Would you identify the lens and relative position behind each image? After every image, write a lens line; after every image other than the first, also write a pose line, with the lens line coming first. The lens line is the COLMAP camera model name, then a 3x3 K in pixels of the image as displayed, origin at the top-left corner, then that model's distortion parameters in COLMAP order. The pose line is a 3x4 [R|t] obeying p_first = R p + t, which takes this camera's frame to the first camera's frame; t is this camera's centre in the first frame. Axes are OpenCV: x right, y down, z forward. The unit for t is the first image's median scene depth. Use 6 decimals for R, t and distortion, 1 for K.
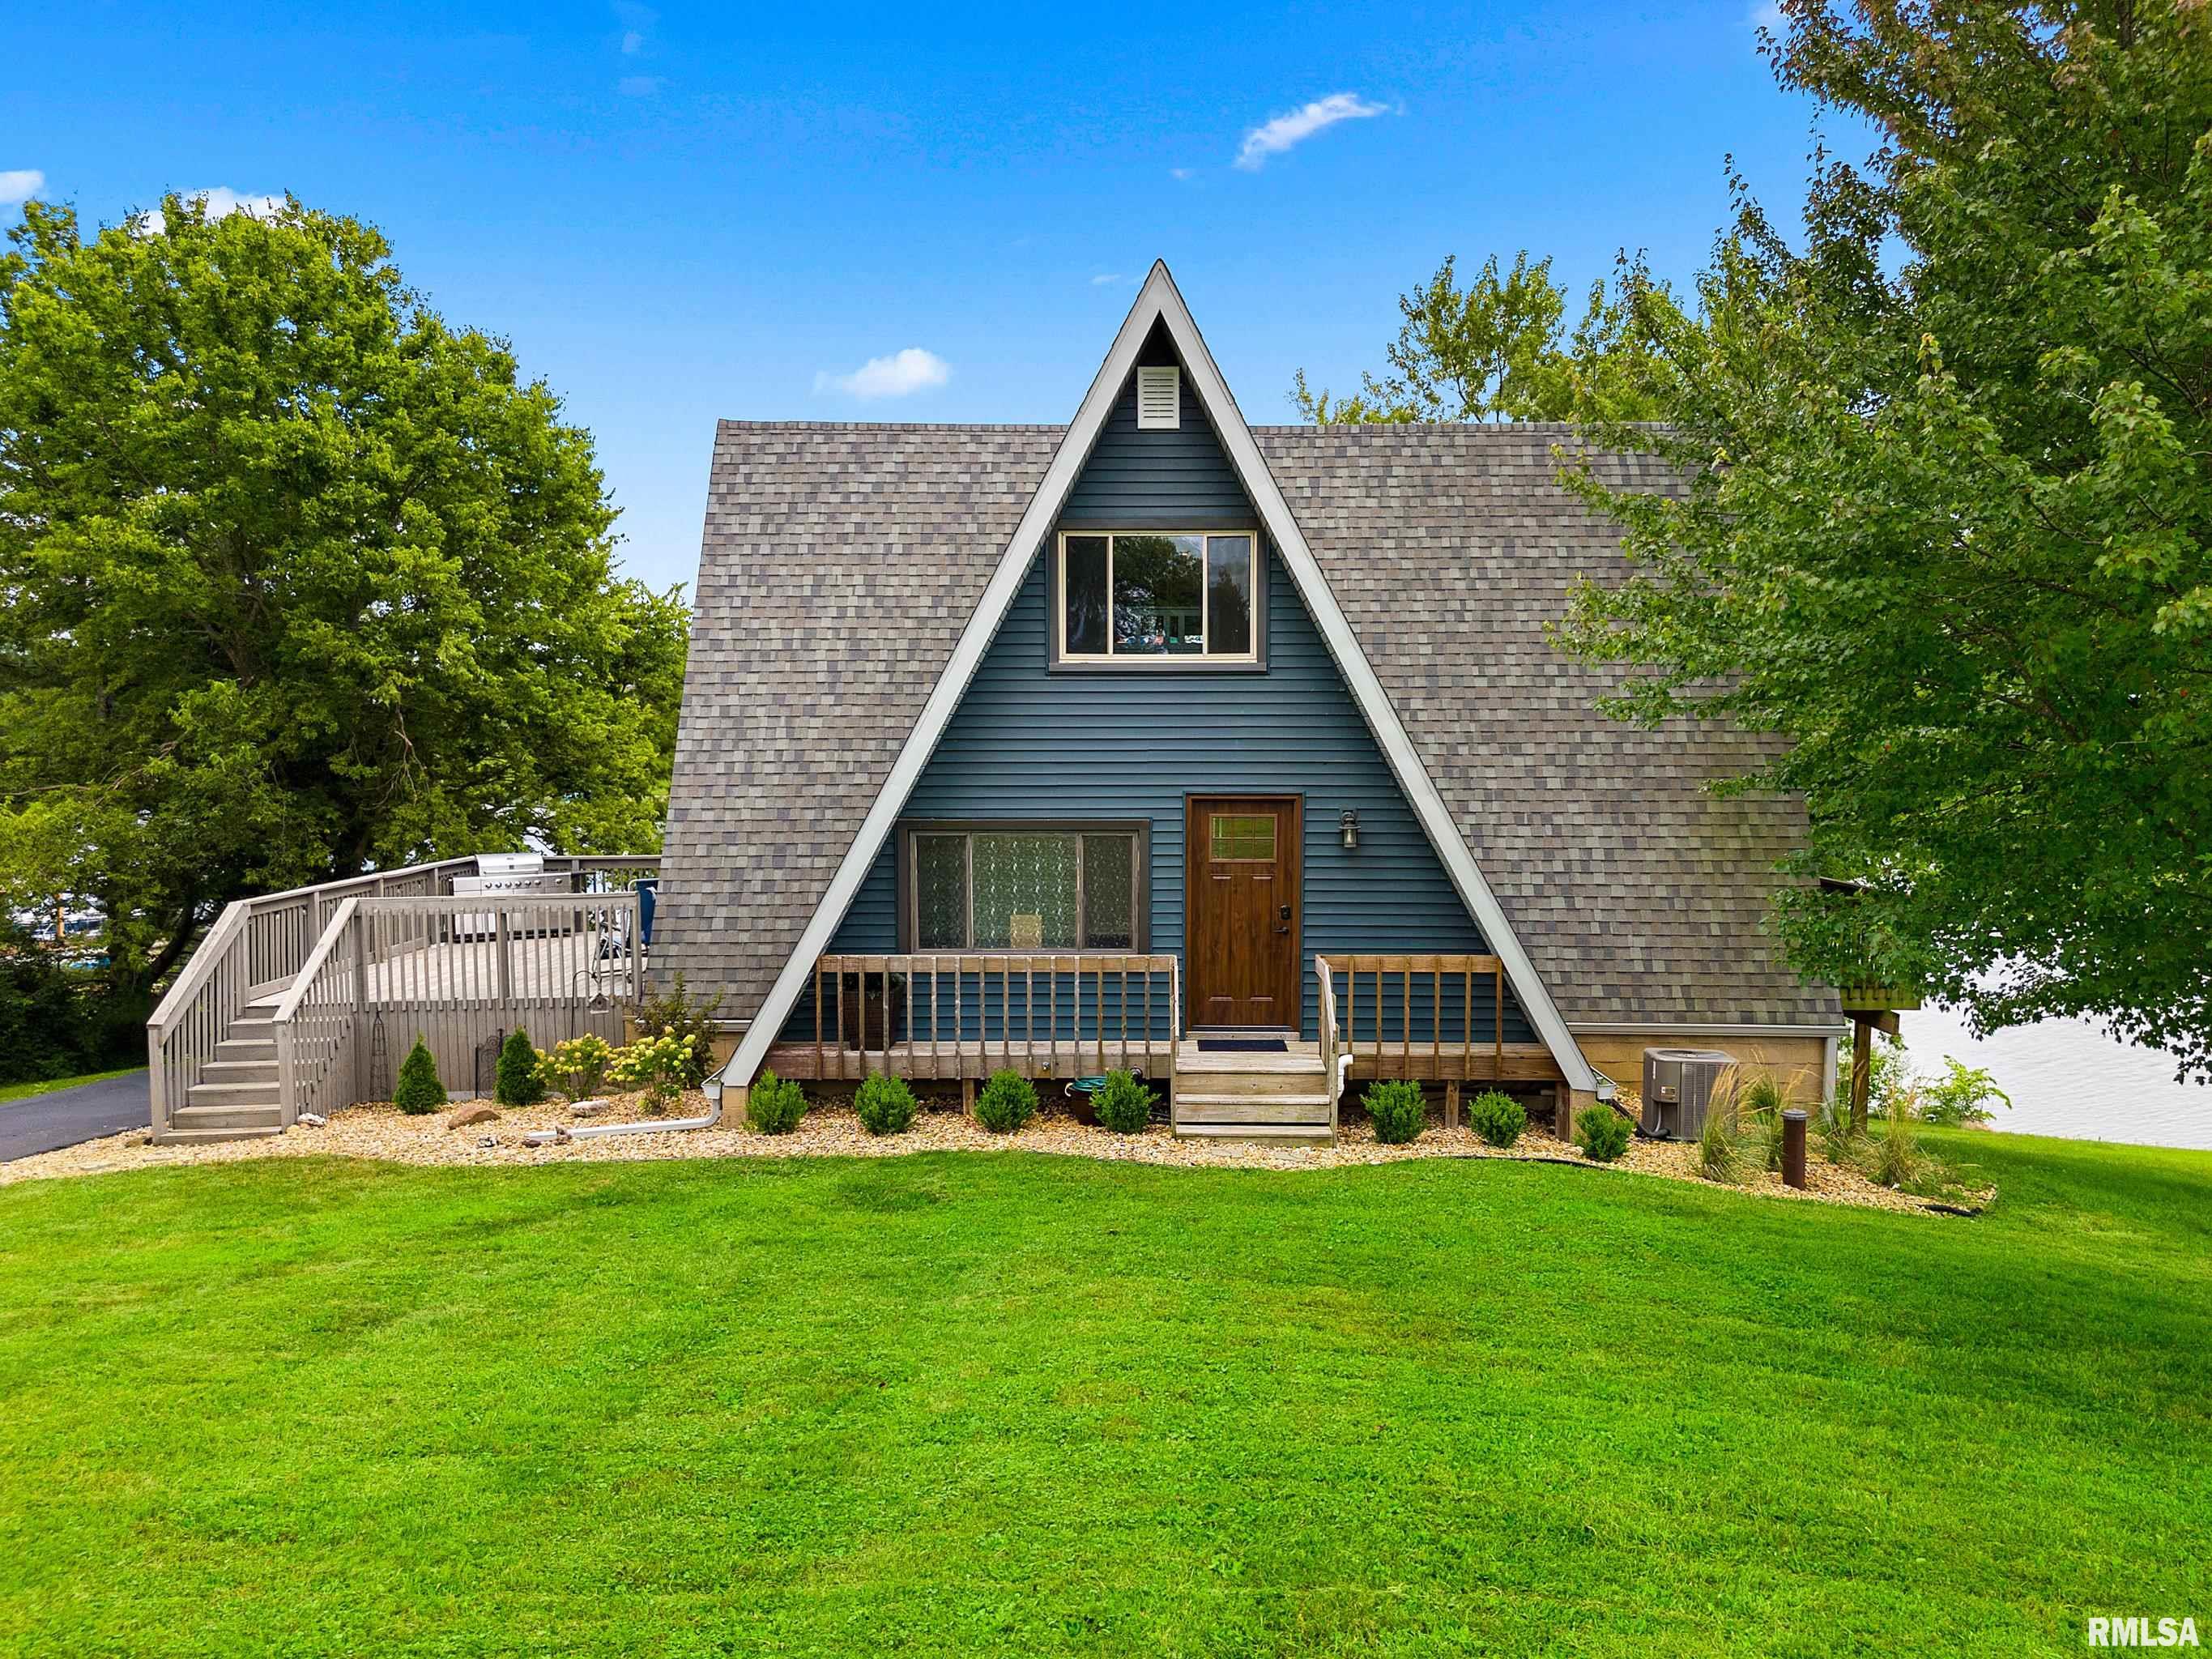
lens RADIAL K [[1727.6, 0, 1105.8], [0, 1727.6, 828.9], [0, 0, 1]] dist [-0.007353, -0.000481]
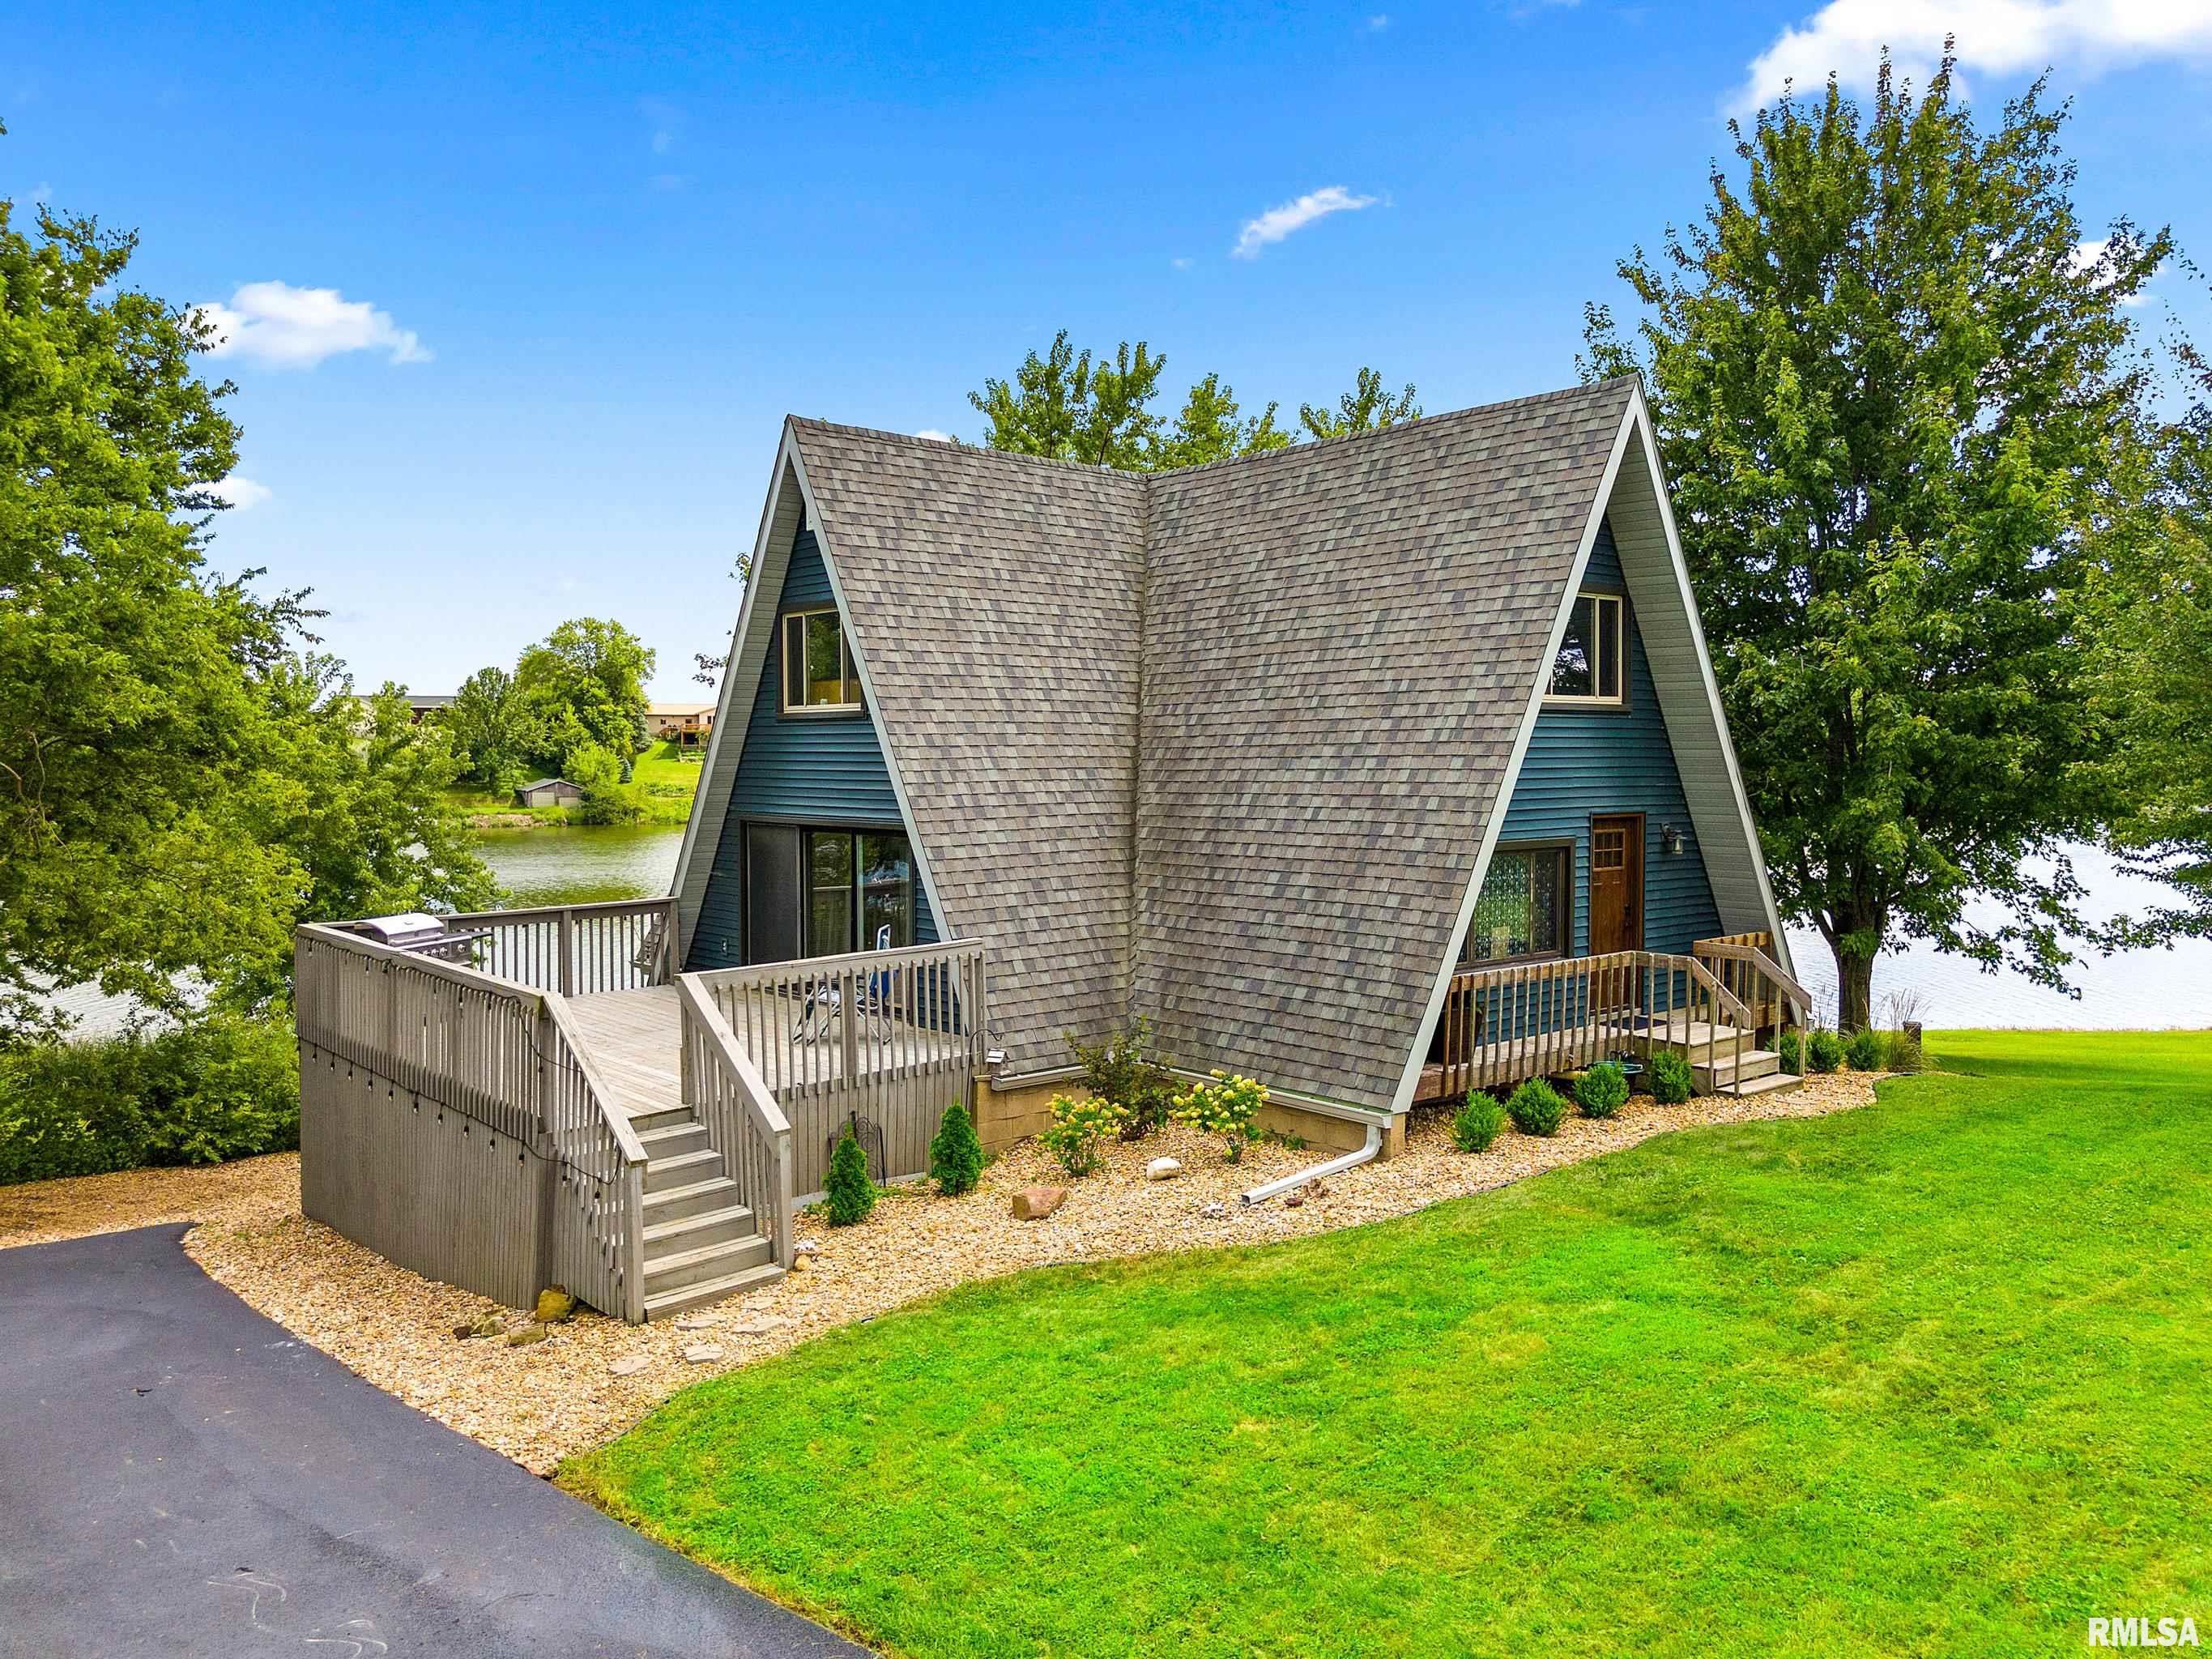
lens RADIAL K [[1544.5, 0, 1114.4], [0, 1544.5, 833.5], [0, 0, 1]] dist [0.005337, -0.004406]
pose [[0.770021, -0.036294, 0.636985, -0.645249], [0.037103, 0.999238, 0.012083, -0.023337], [-0.636939, 0.014329, 0.770781, 0.286728]]
